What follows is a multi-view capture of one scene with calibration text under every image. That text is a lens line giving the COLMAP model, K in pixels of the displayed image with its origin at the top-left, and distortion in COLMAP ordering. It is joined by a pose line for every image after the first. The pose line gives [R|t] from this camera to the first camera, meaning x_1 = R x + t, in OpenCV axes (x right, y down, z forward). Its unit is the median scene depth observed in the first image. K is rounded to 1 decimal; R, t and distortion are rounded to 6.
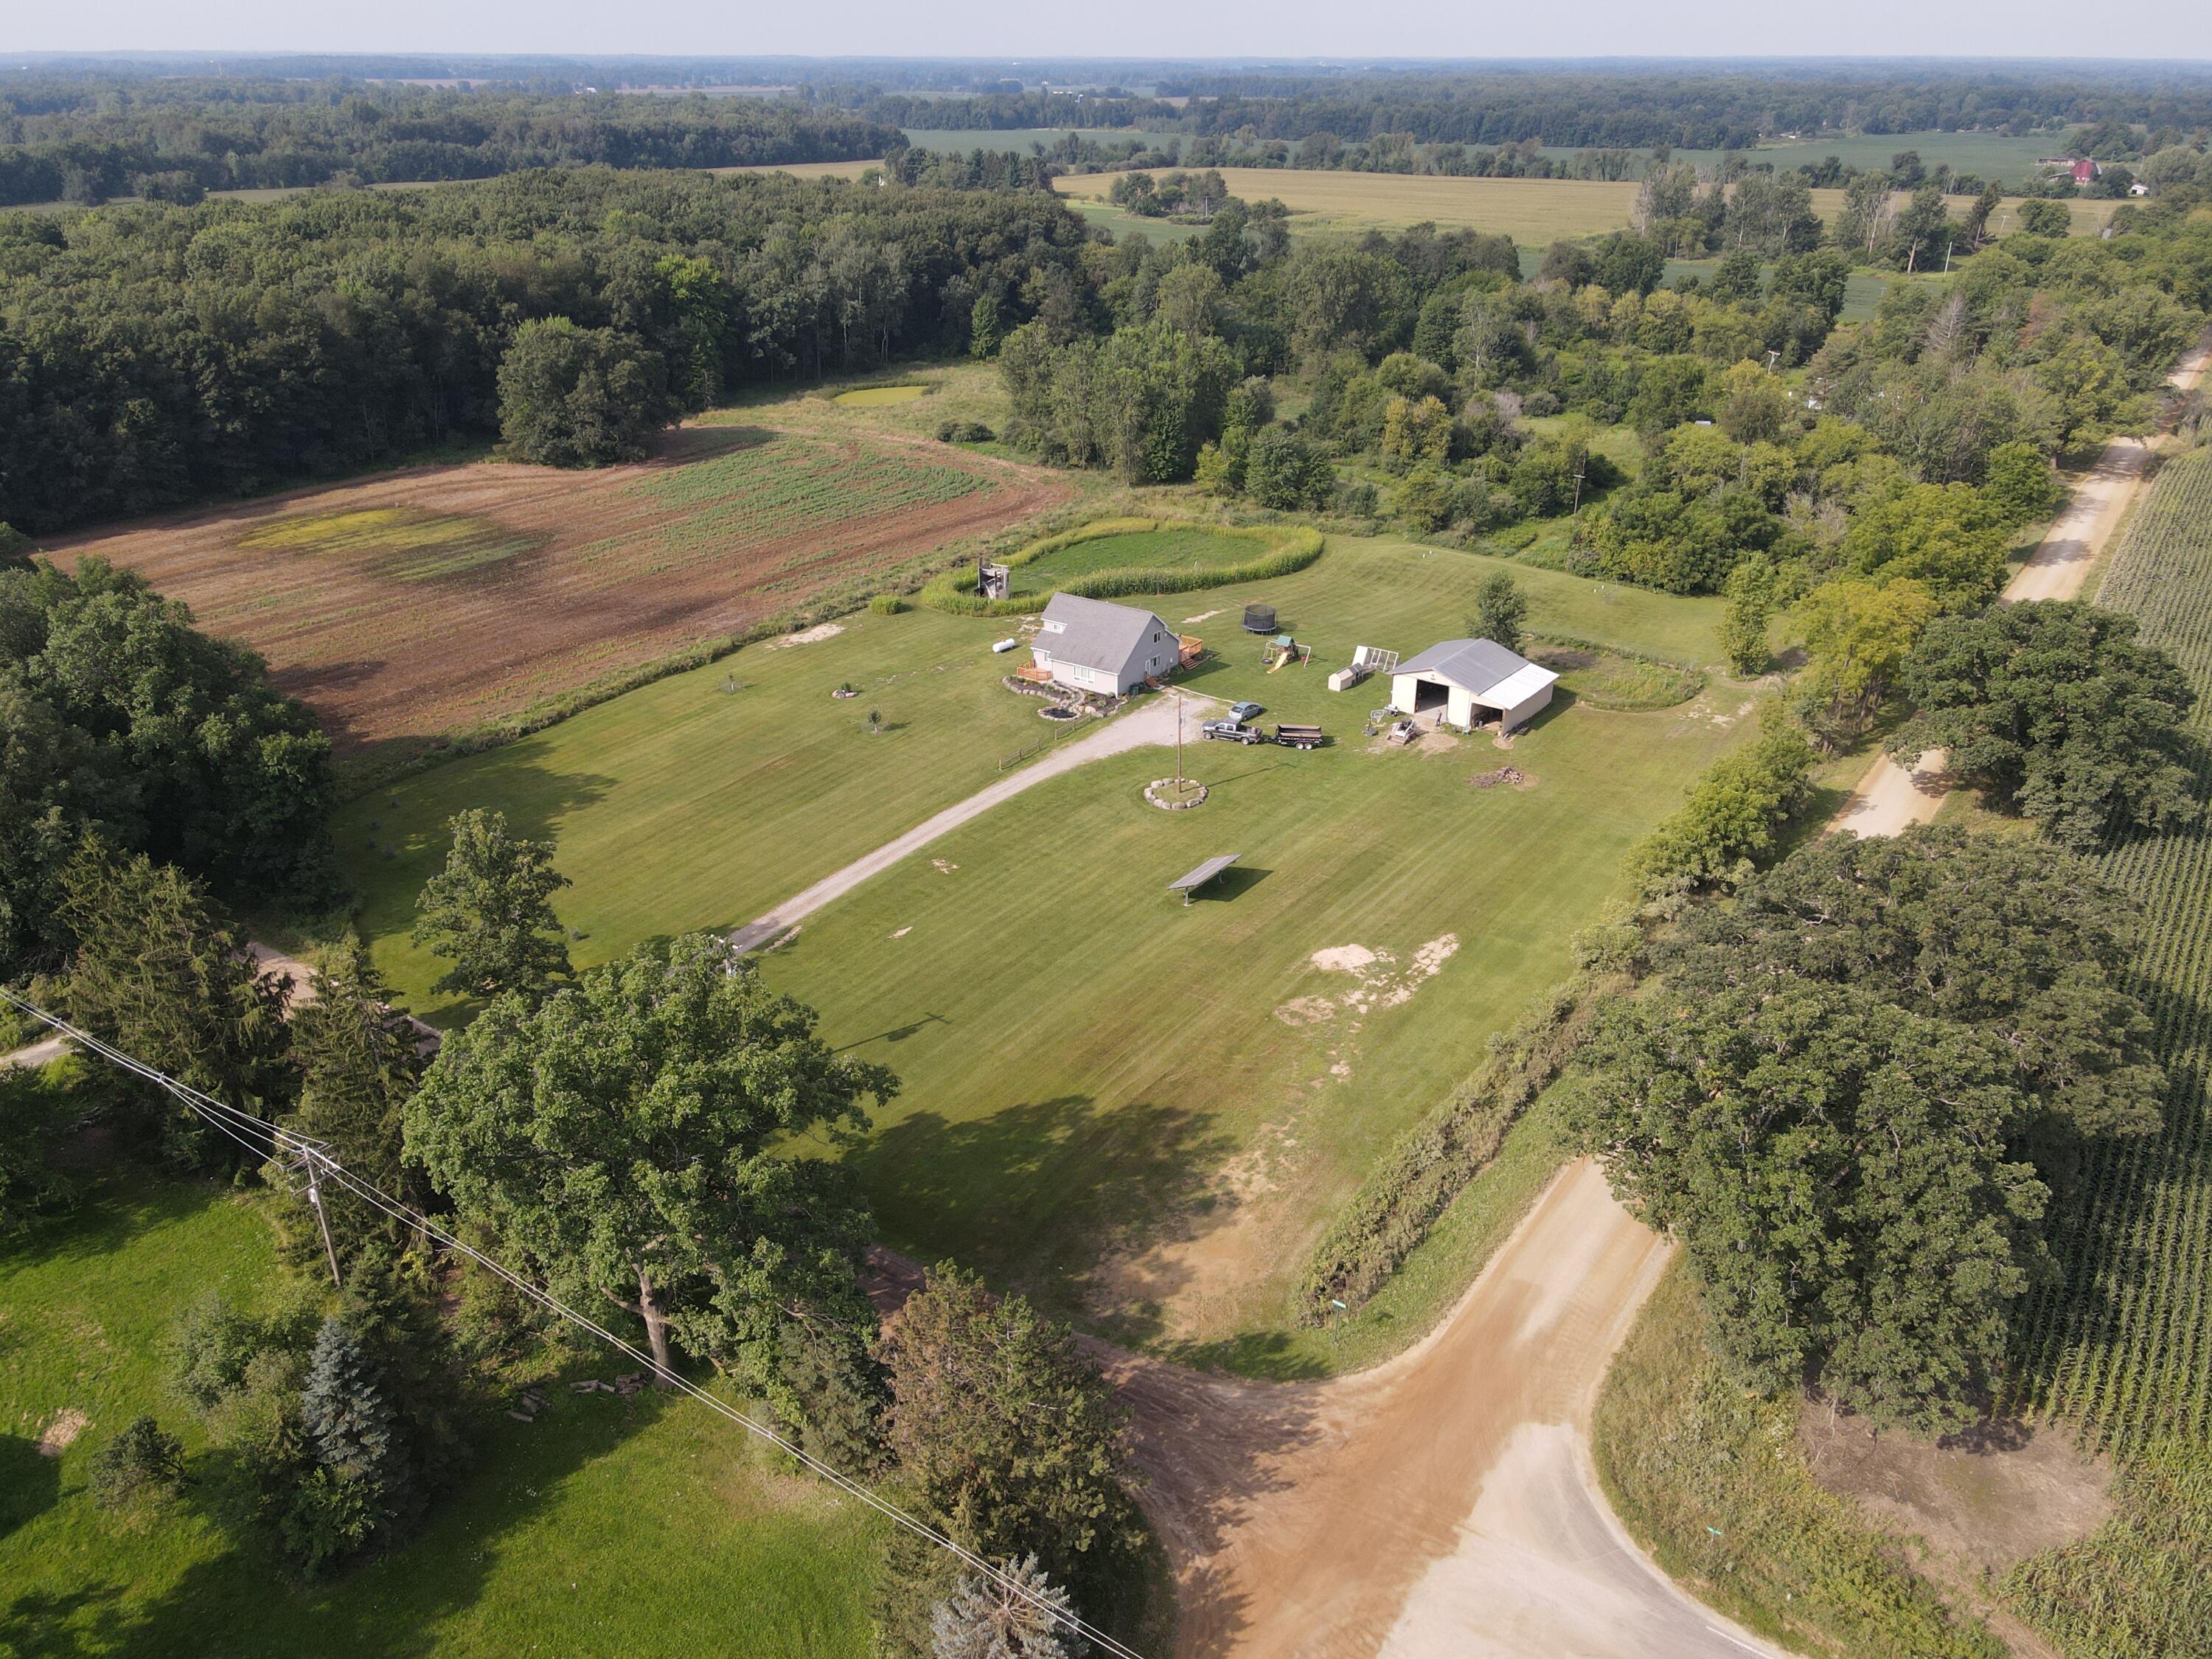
lens RADIAL K [[1623.1, 0, 1091.5], [0, 1623.1, 823.1], [0, 0, 1]] dist [0.001404, 0.030551]
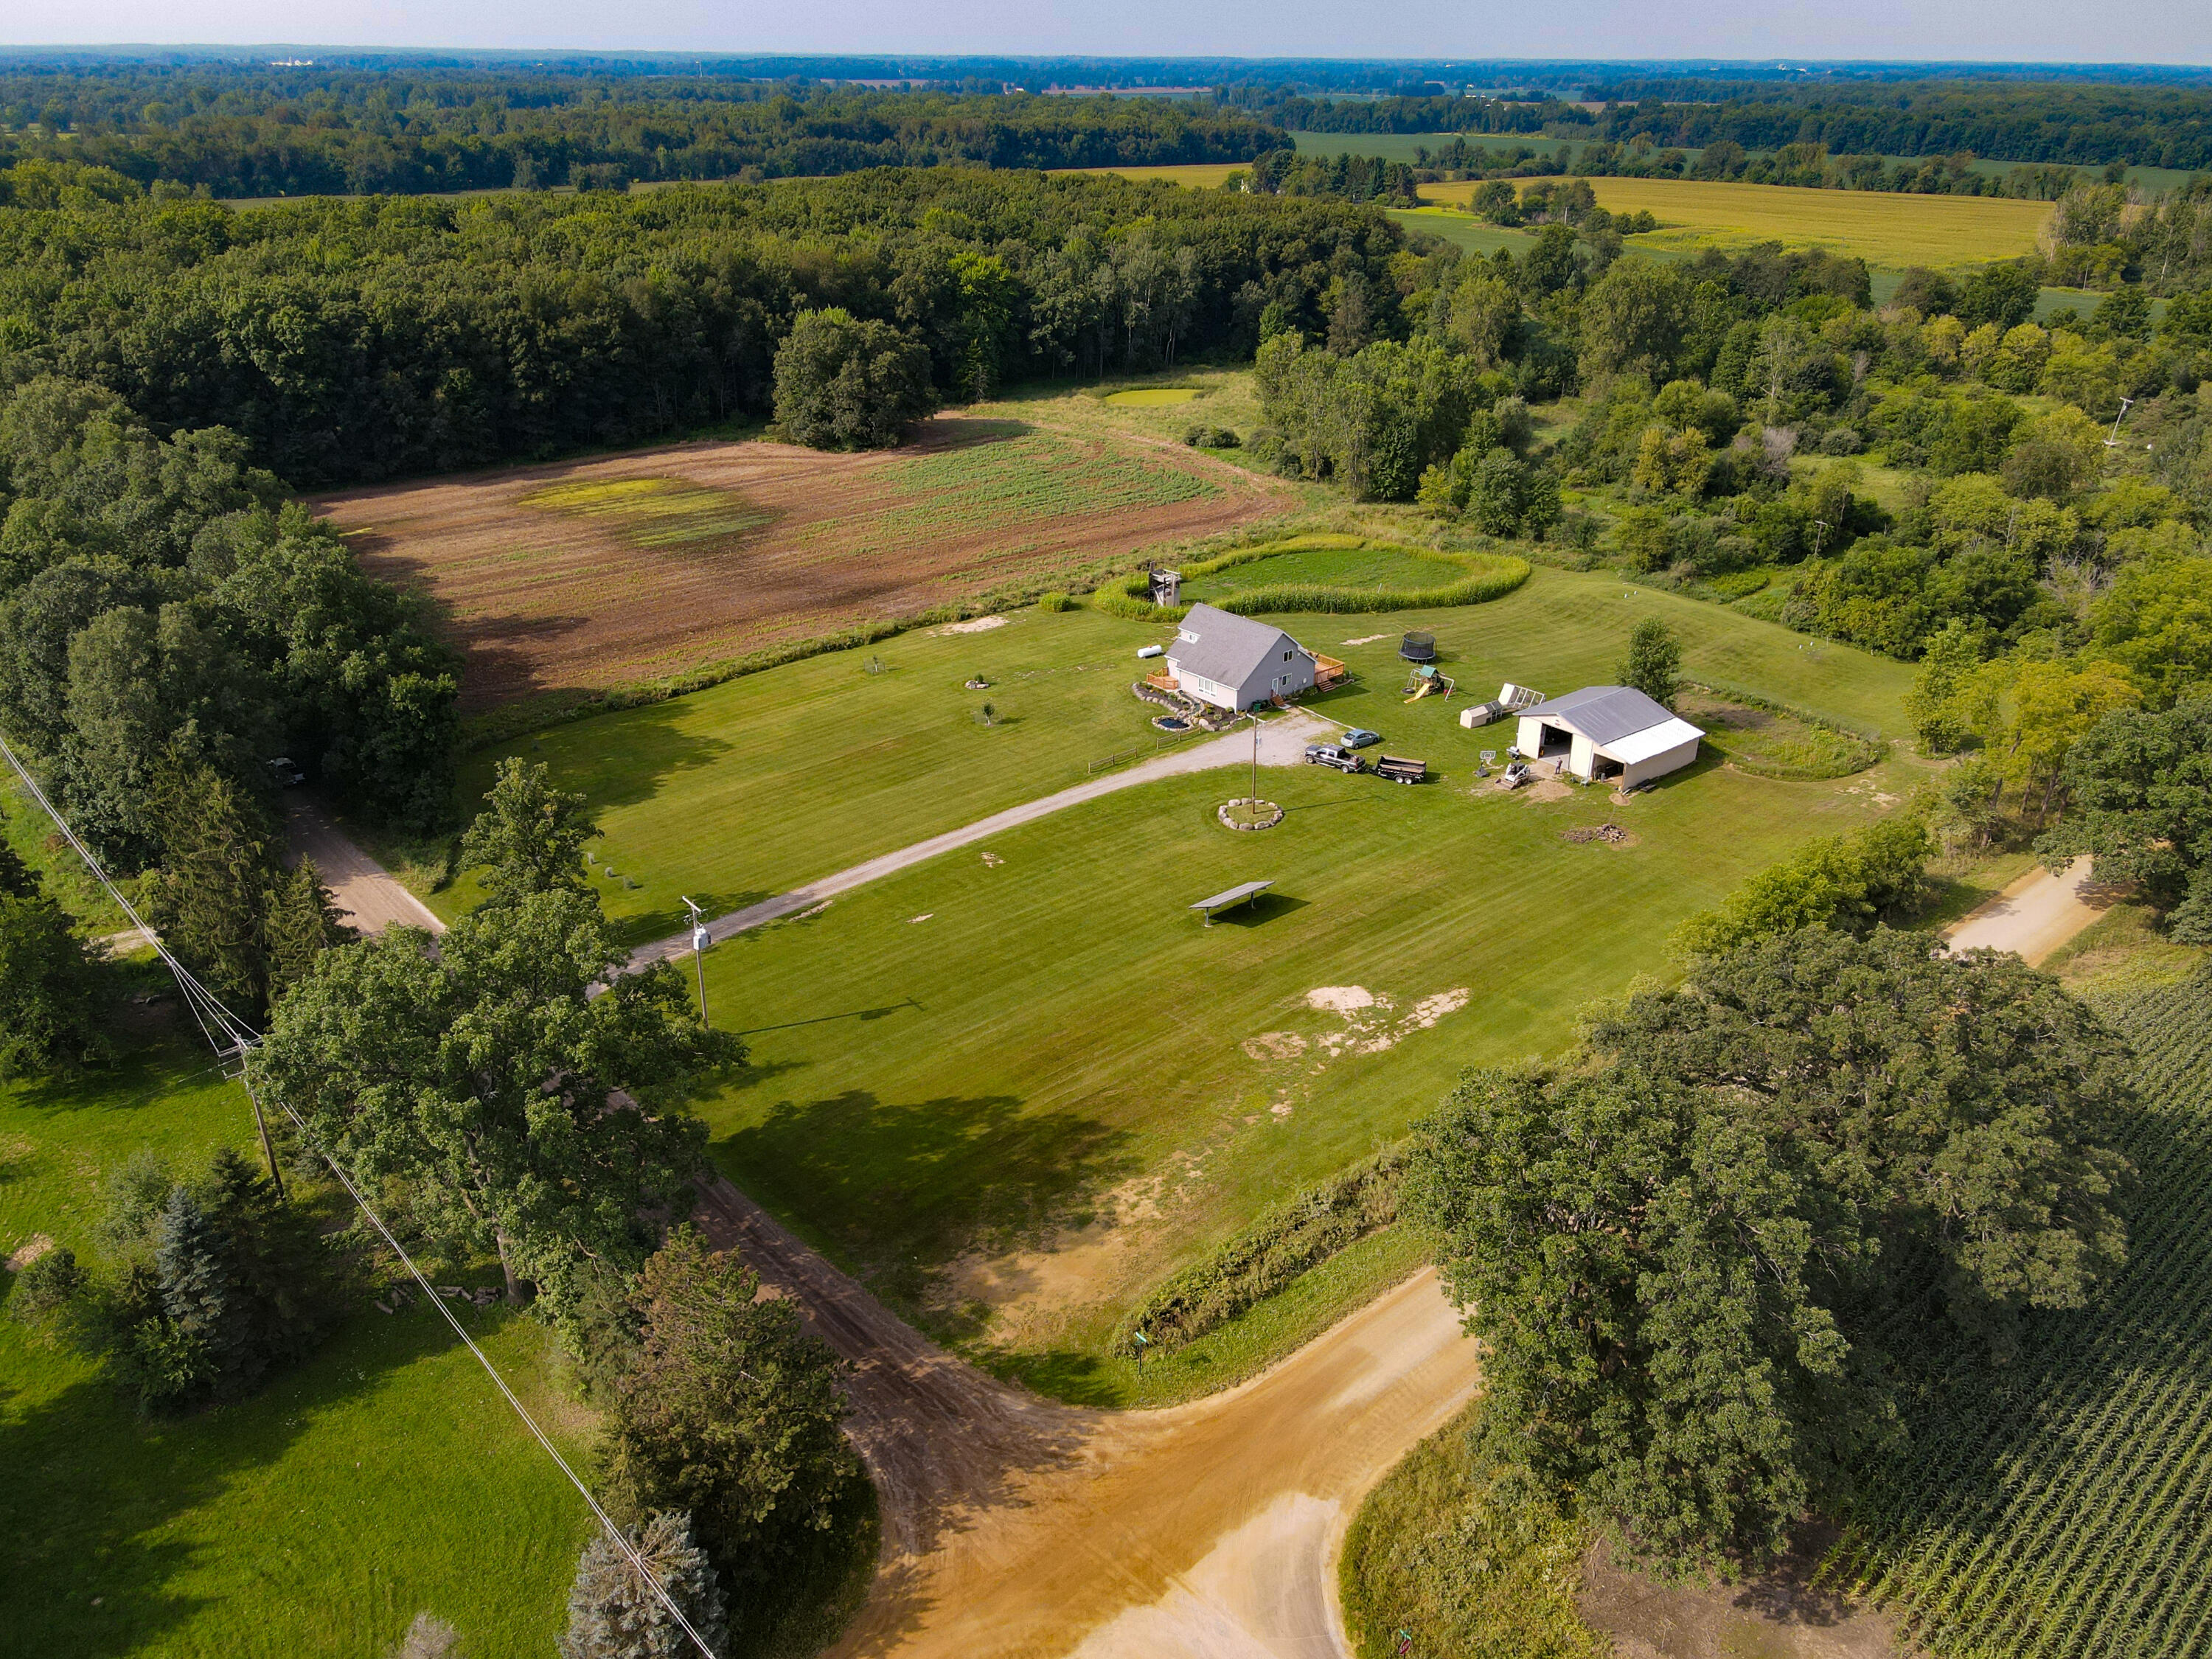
lens RADIAL K [[1623.1, 0, 1091.5], [0, 1623.1, 823.1], [0, 0, 1]] dist [0.001404, 0.030551]
pose [[0.970895, 0.107466, -0.214043, 0.140538], [-0.107636, 0.994131, 0.010896, -0.010898], [0.213958, 0.012460, 0.976763, 0.010336]]
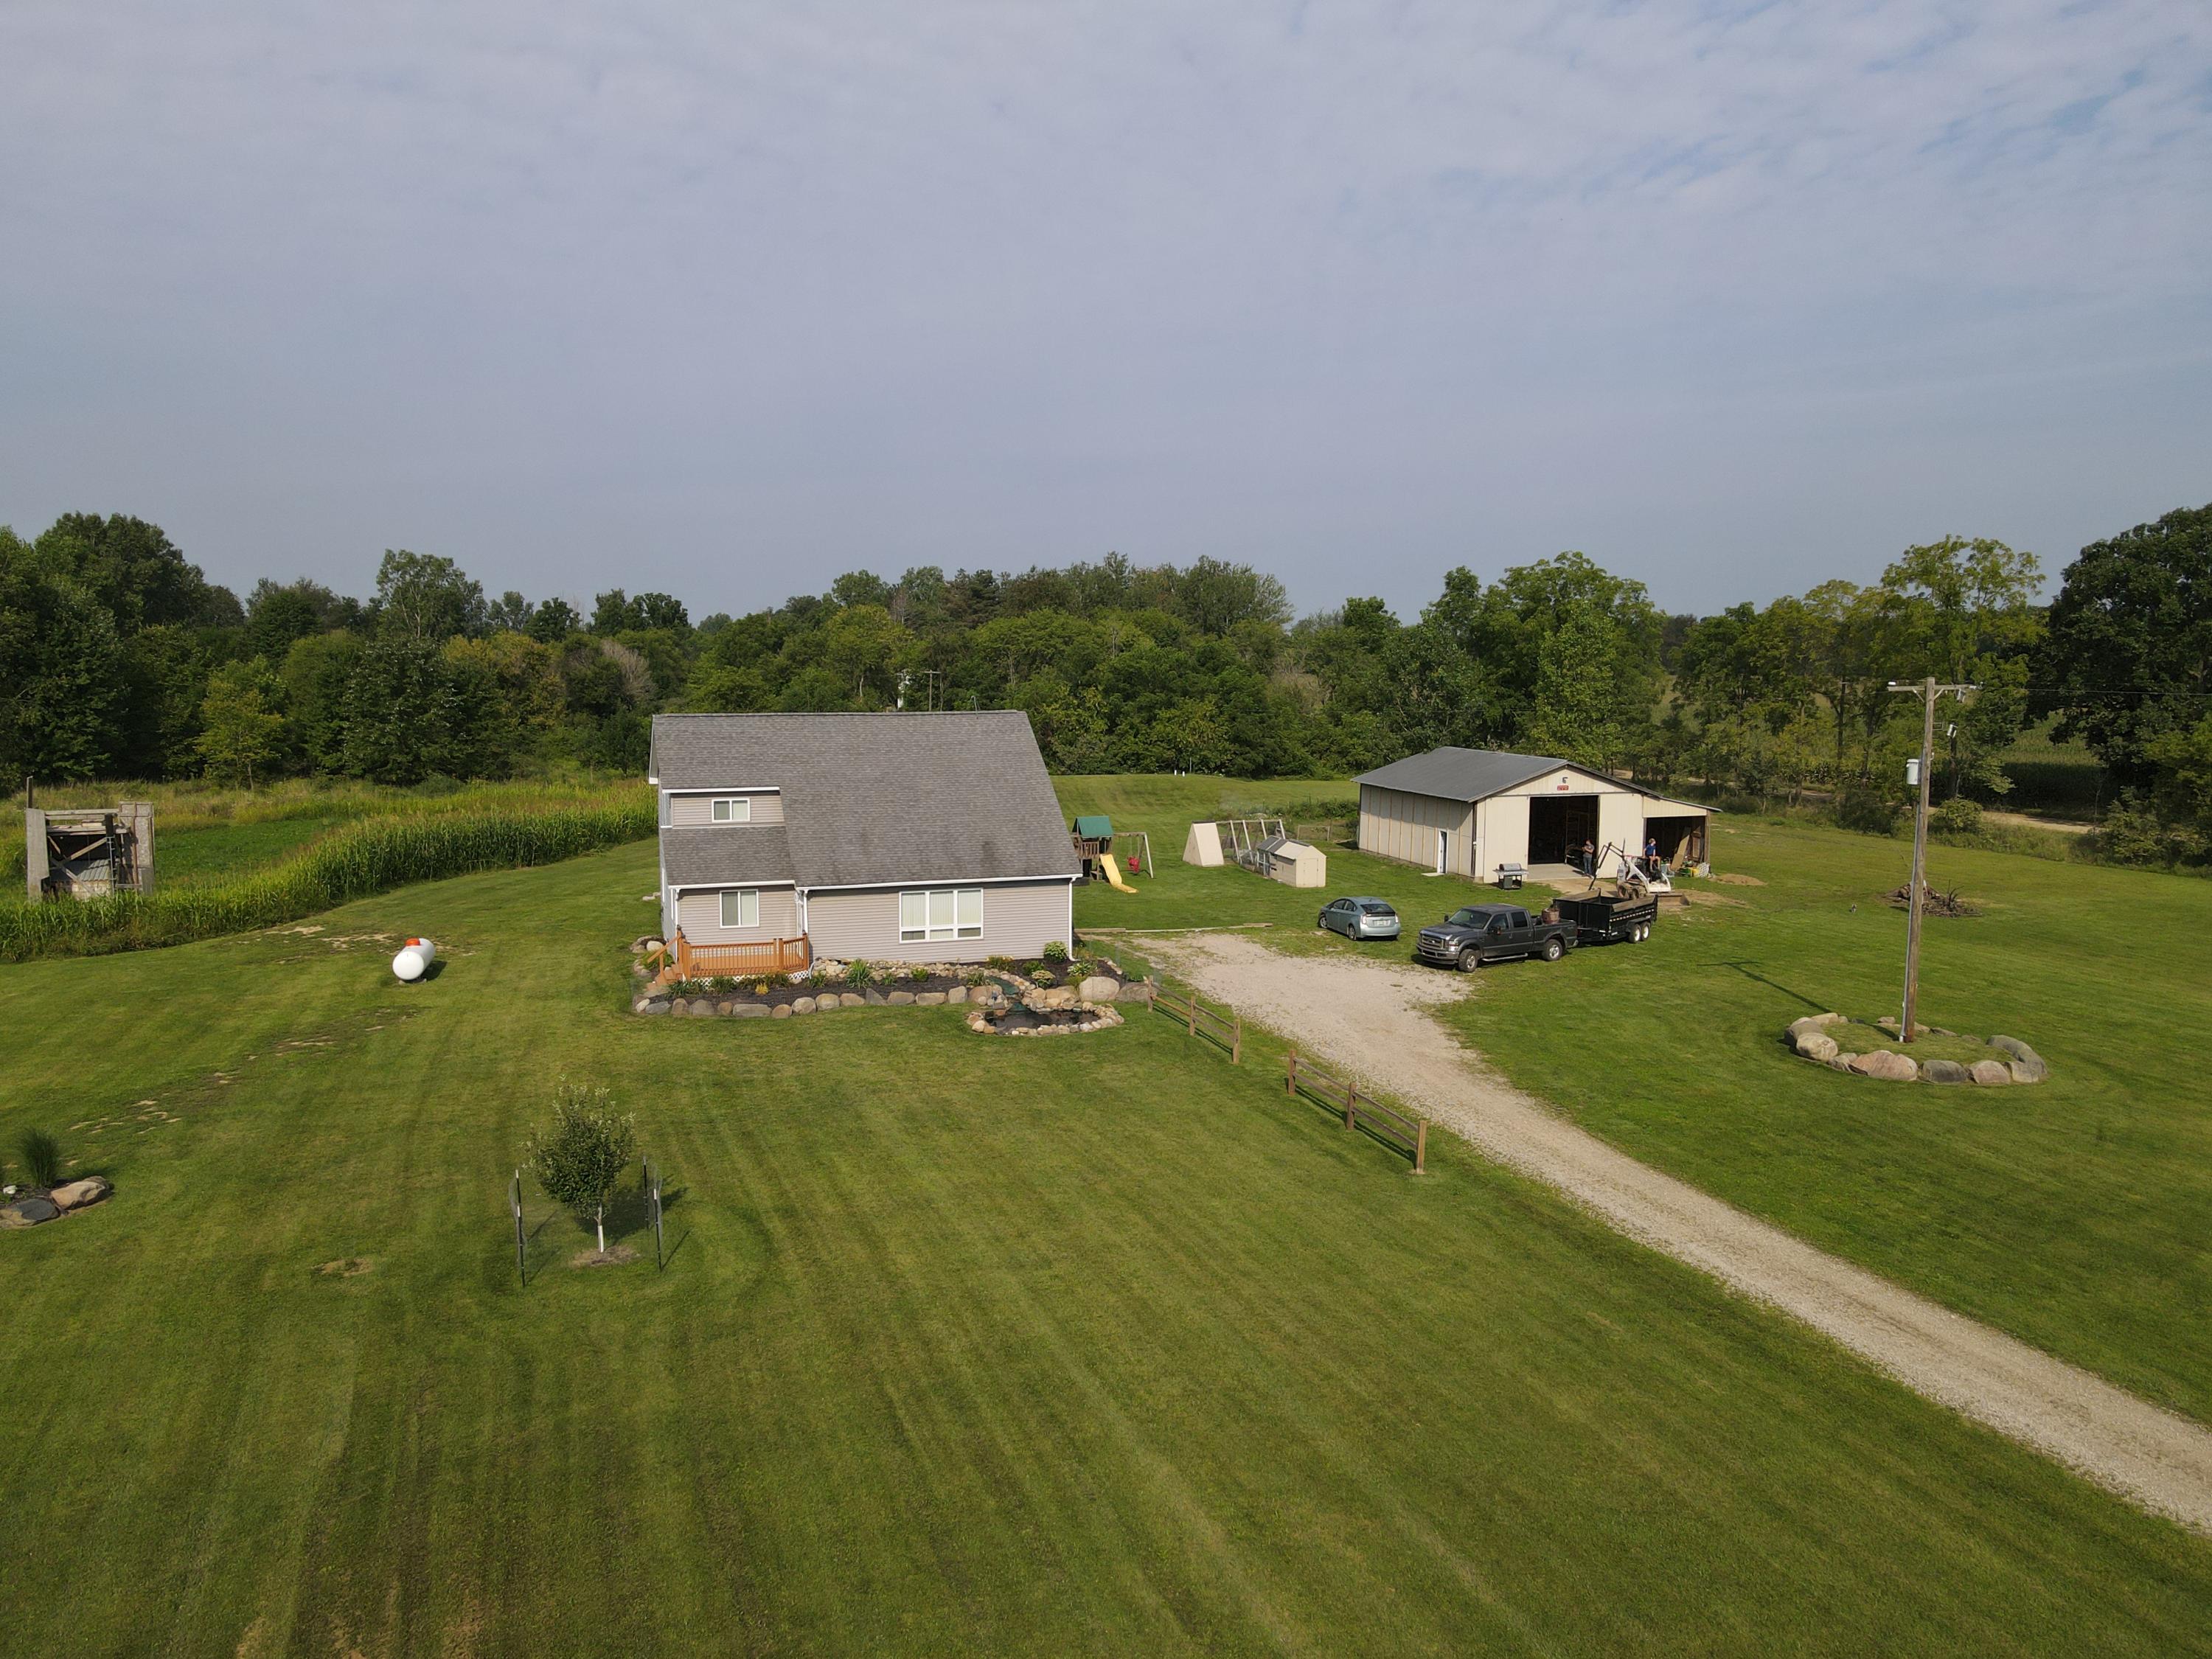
lens RADIAL K [[1623.1, 0, 1091.5], [0, 1623.1, 823.1], [0, 0, 1]] dist [0.001404, 0.030551]
pose [[0.594822, -0.082423, 0.799621, -0.209629], [0.342554, 0.925880, -0.159381, -0.047716], [-0.727216, 0.368716, 0.578968, 0.759130]]
